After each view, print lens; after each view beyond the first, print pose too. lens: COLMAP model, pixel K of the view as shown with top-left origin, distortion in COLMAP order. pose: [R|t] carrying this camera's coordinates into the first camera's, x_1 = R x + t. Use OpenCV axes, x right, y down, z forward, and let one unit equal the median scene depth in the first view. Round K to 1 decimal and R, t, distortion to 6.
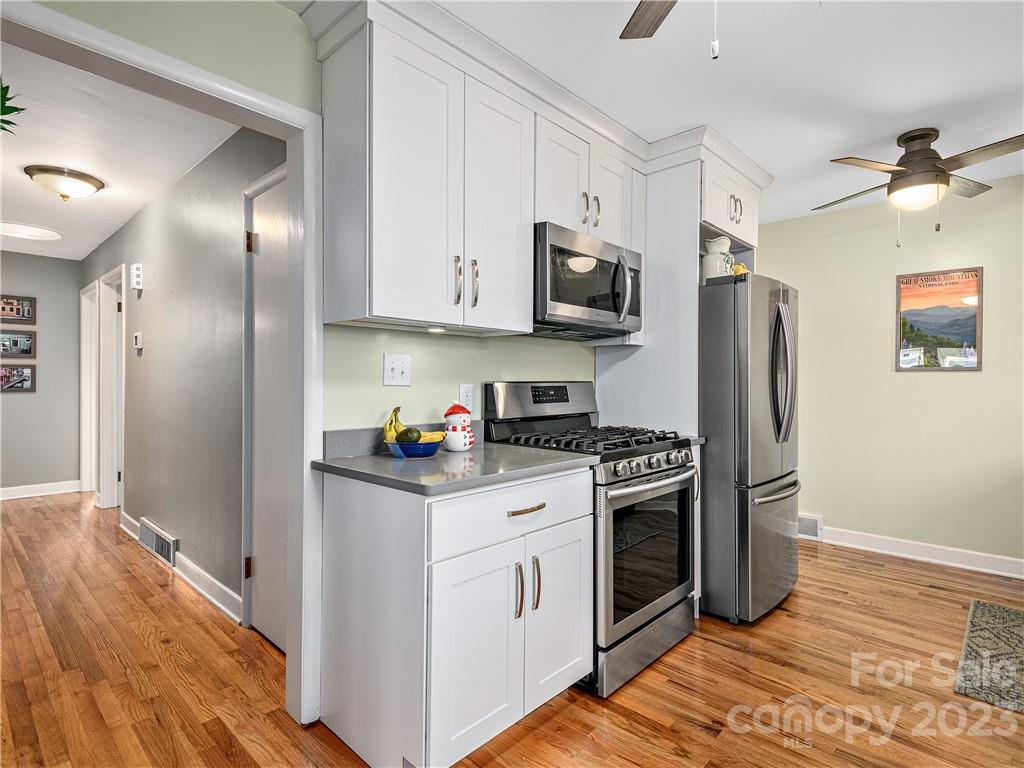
lens RADIAL K [[537.0, 0, 513.1], [0, 537.0, 386.5], [0, 0, 1]] dist [-0.004838, -0.000943]
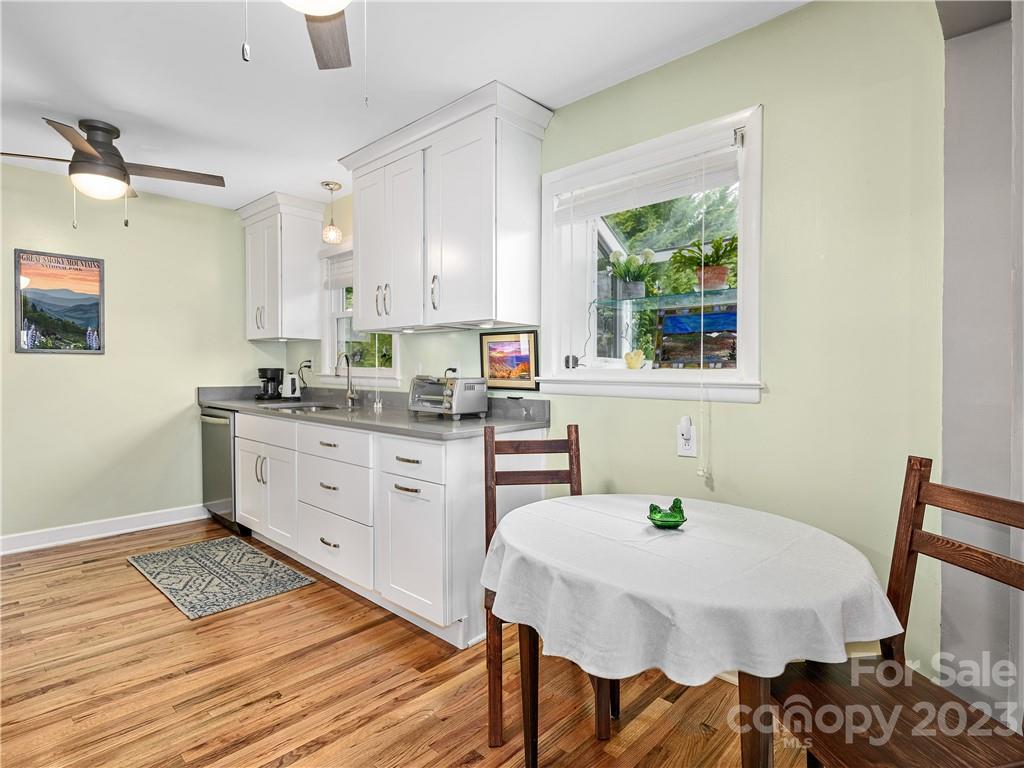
lens RADIAL K [[537.0, 0, 515.9], [0, 537.0, 374.8], [0, 0, 1]] dist [-0.004838, -0.000943]
pose [[0.011955, -0.021864, 0.999689, -0.248922], [0.009711, 0.999716, 0.021749, -0.002958], [-0.999881, 0.009448, 0.012164, 0.163972]]
